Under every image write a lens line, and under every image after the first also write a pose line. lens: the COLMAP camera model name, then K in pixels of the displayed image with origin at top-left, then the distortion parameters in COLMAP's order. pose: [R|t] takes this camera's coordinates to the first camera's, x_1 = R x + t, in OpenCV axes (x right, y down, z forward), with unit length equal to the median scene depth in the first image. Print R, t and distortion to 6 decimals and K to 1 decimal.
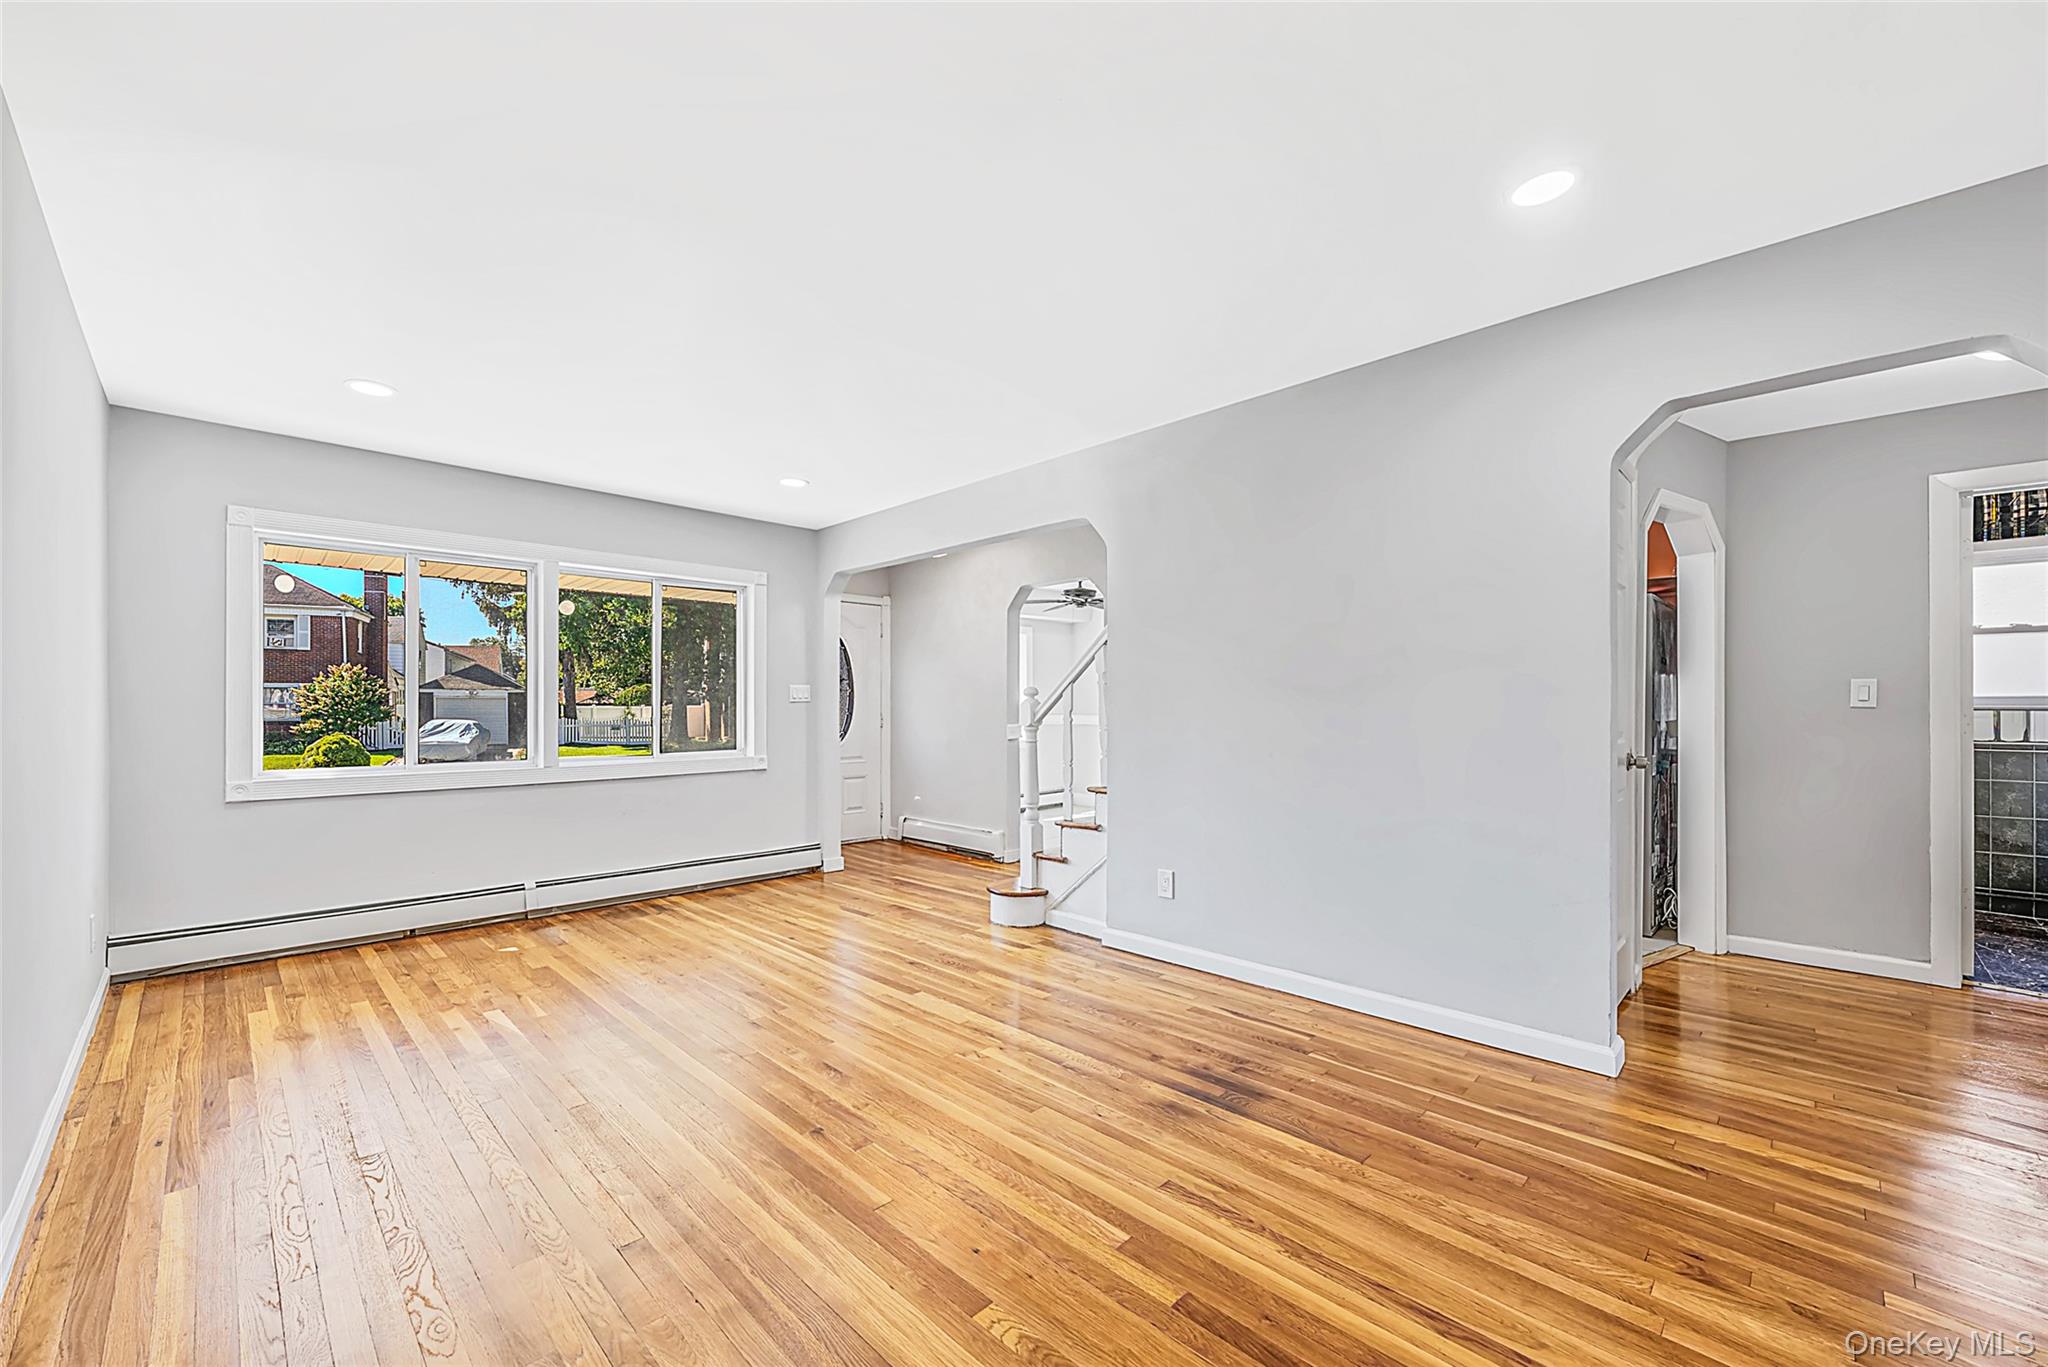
lens RADIAL K [[807.7, 0, 1018.2], [0, 807.7, 700.5], [0, 0, 1]] dist [-0.002436, -0.000322]
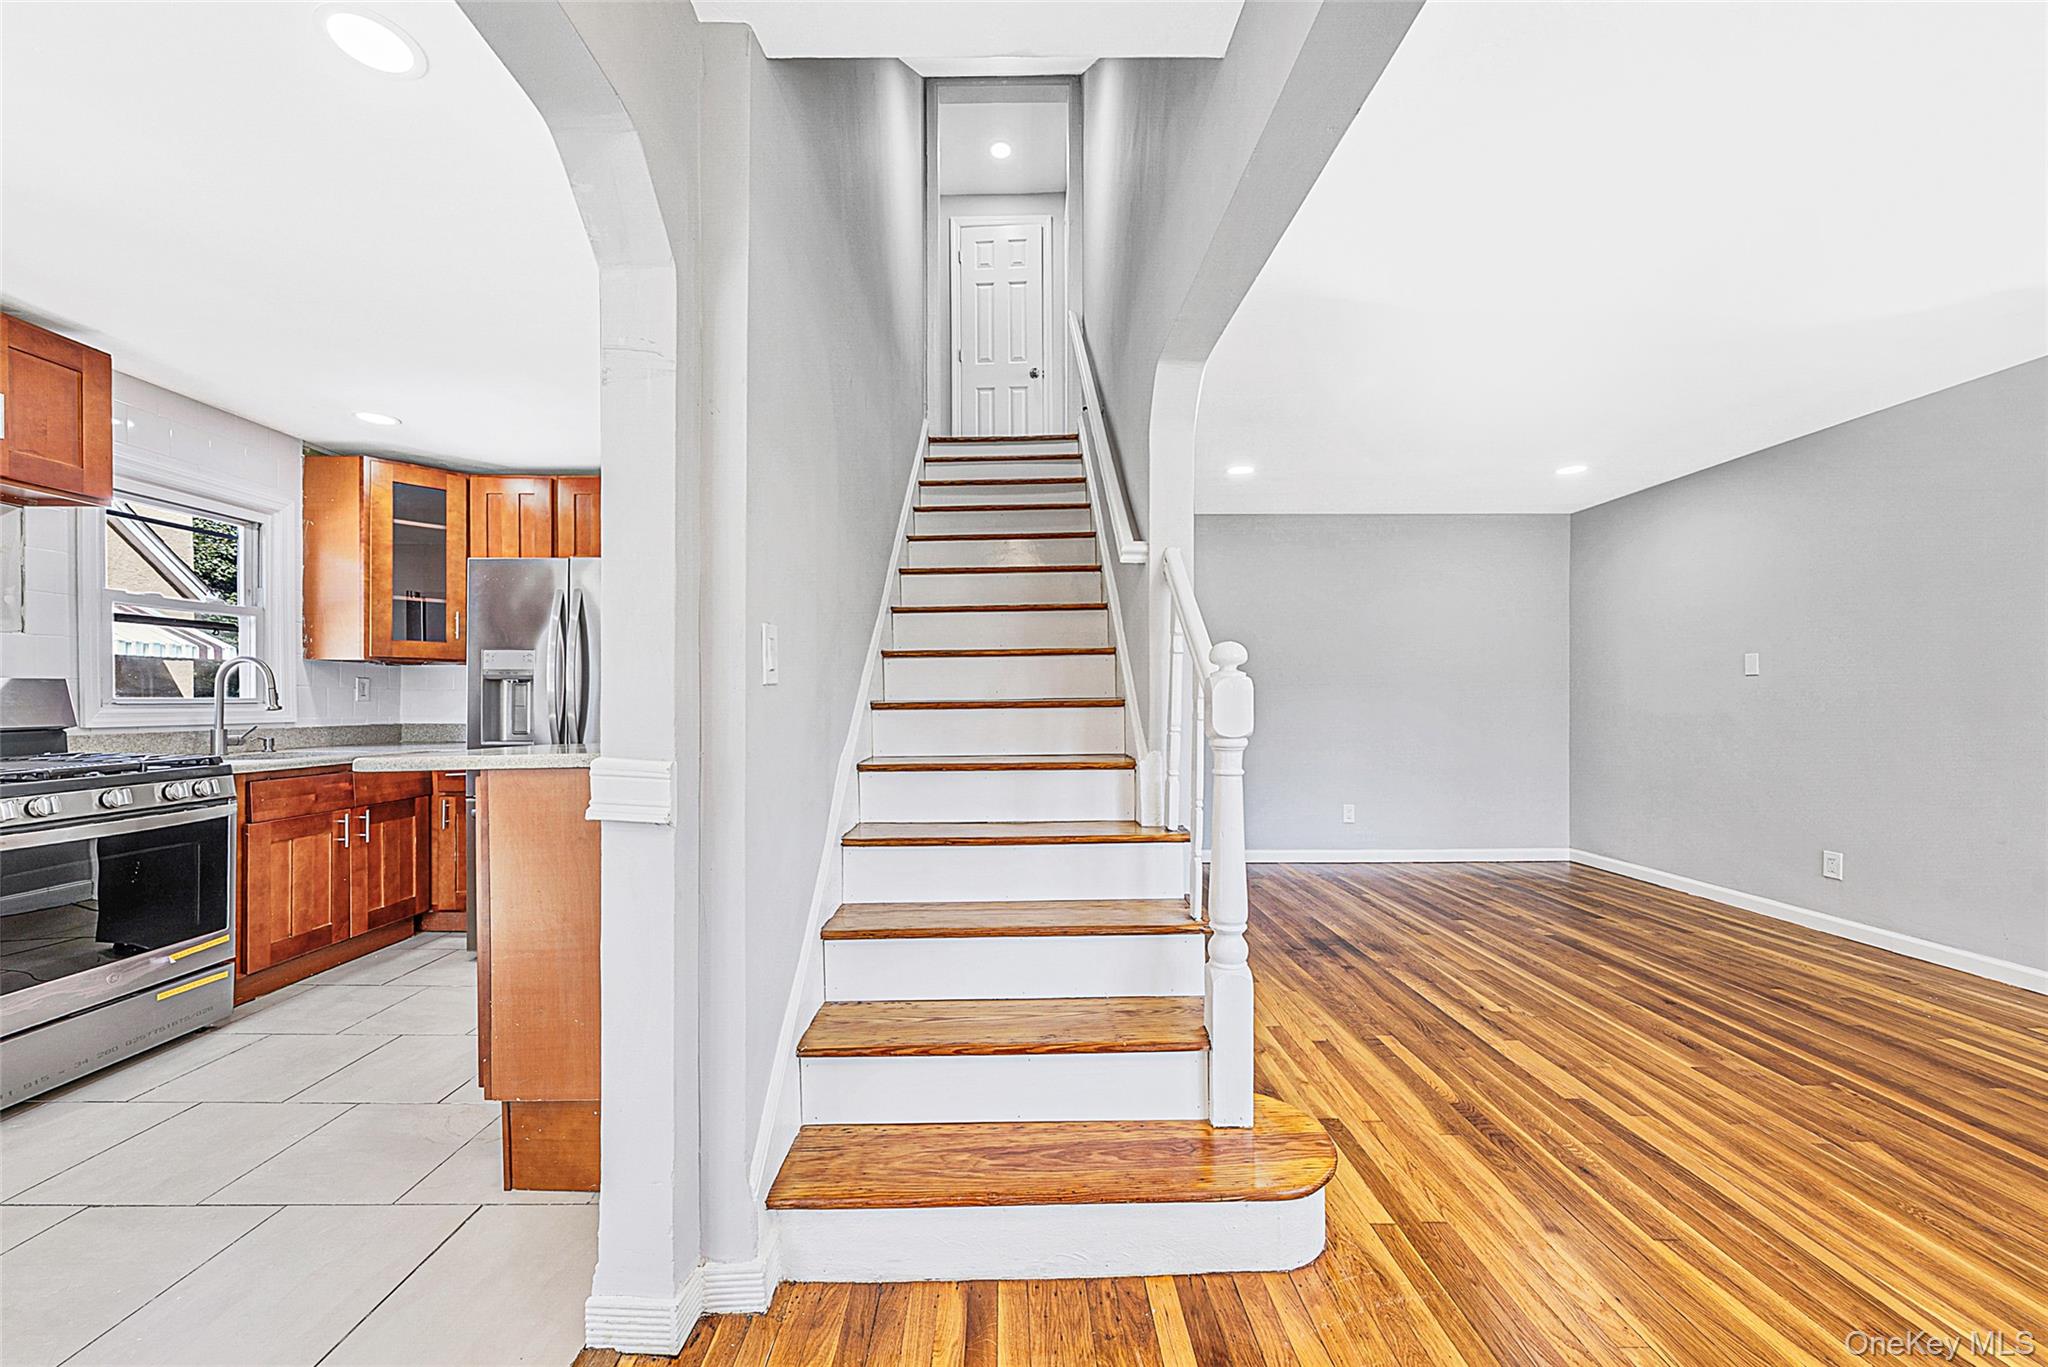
lens RADIAL K [[758.6, 0, 1002.1], [0, 758.6, 705.9], [0, 0, 1]] dist [-0.001486, 0.000015]
pose [[-0.705899, -0.001234, 0.708311, -0.228311], [-0.000781, 0.999999, 0.000964, 0.017806], [-0.708312, 0.000127, -0.705900, 1.723672]]
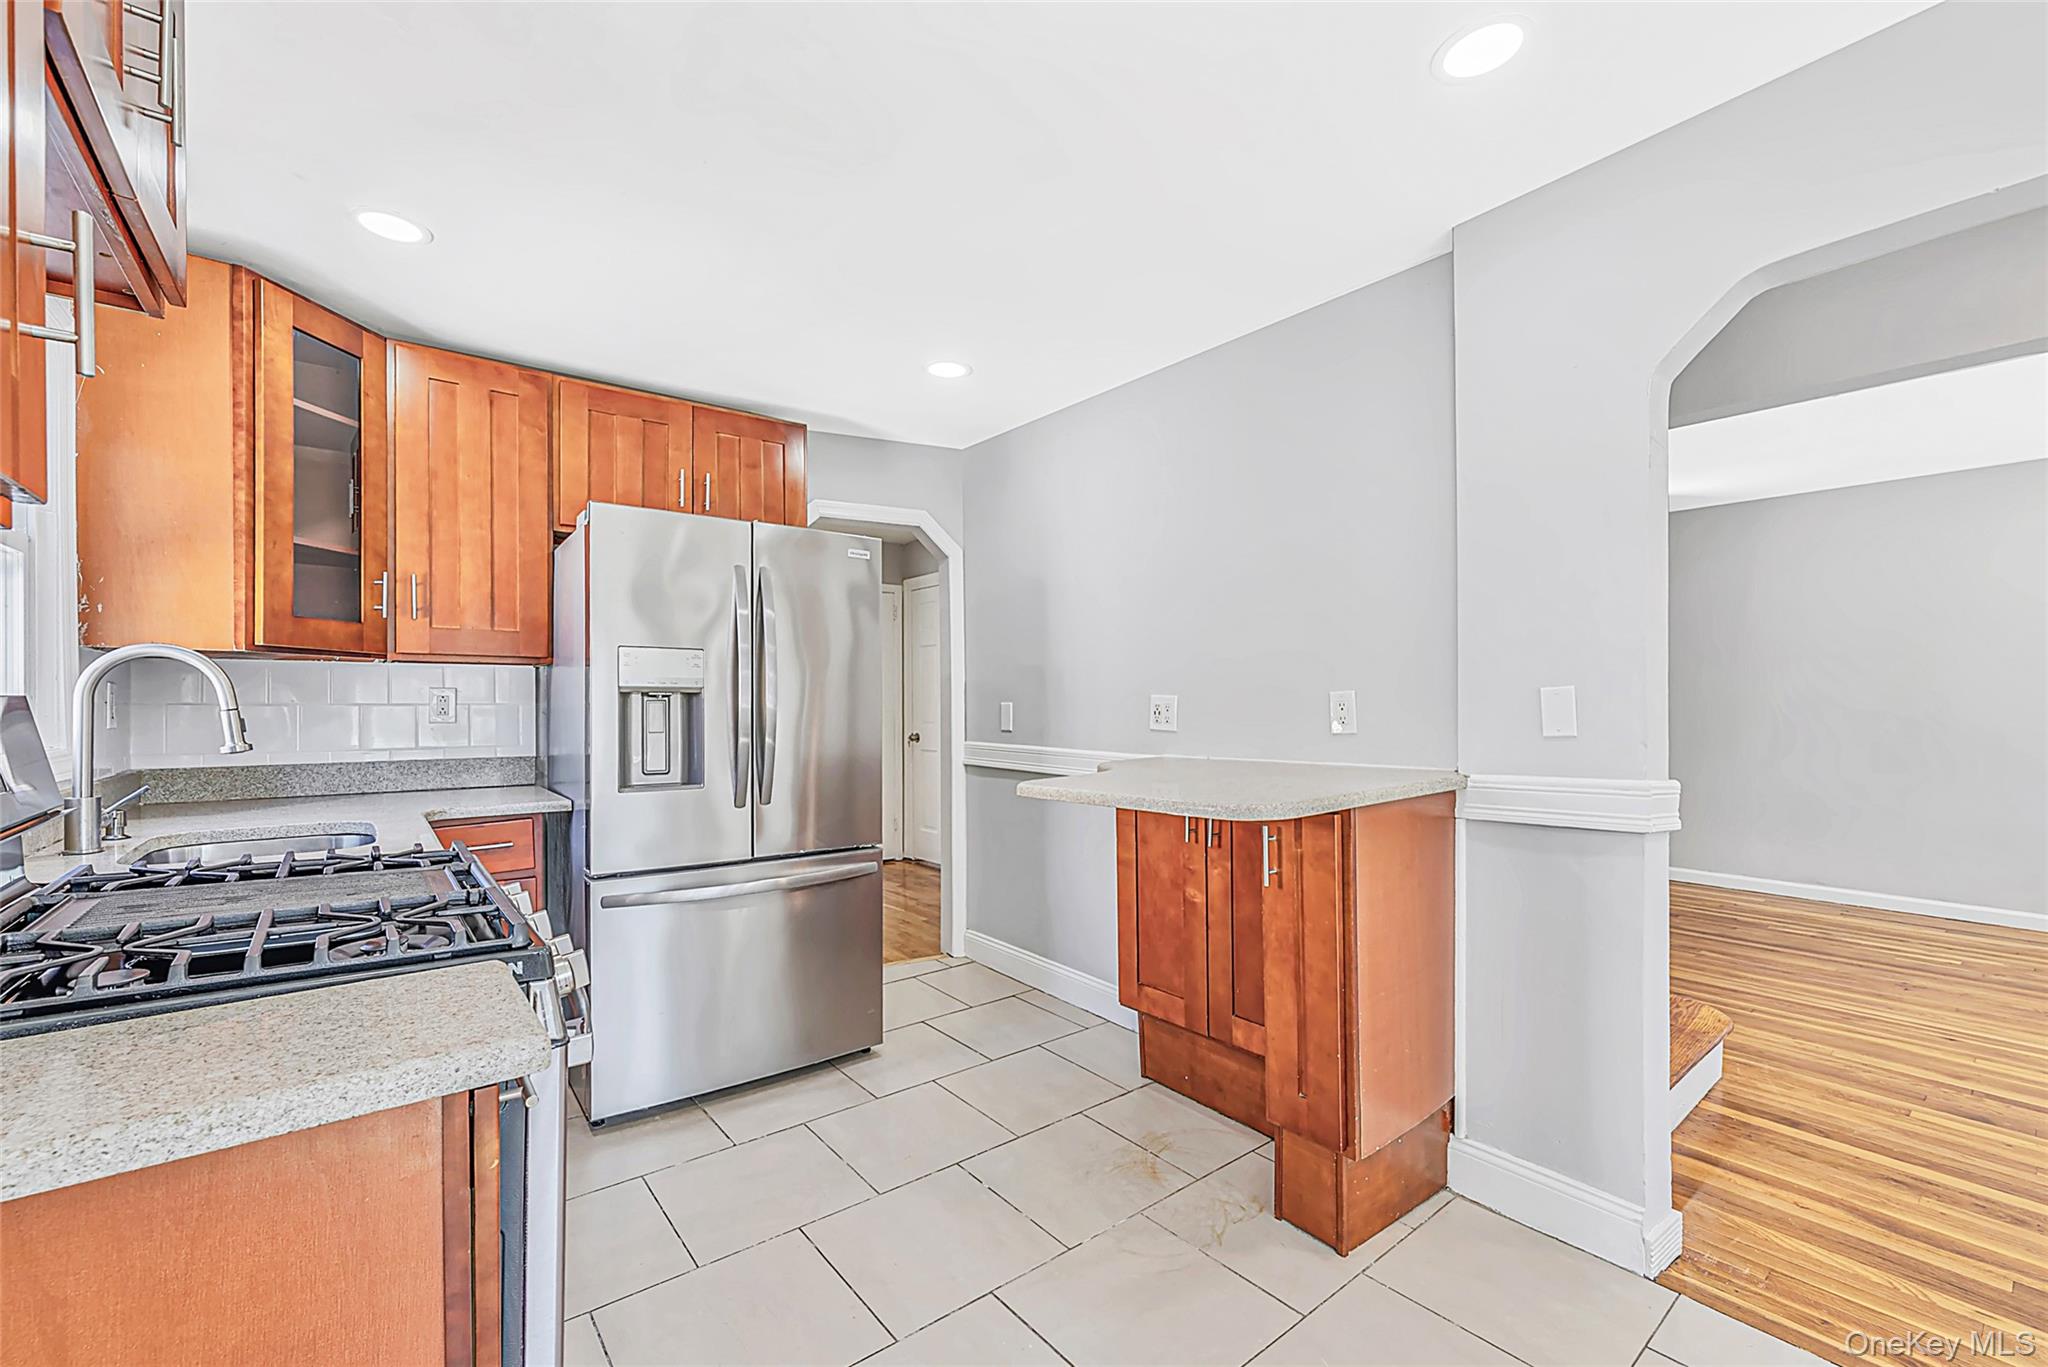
lens RADIAL K [[837.4, 0, 1014.5], [0, 837.4, 701.5], [0, 0, 1]] dist [0.000567, 0.000168]
pose [[-0.991499, 0.005315, 0.130009, 0.508280], [0.004660, 0.999975, -0.005337, -0.001656], [-0.130034, -0.004686, -0.991498, 2.150894]]
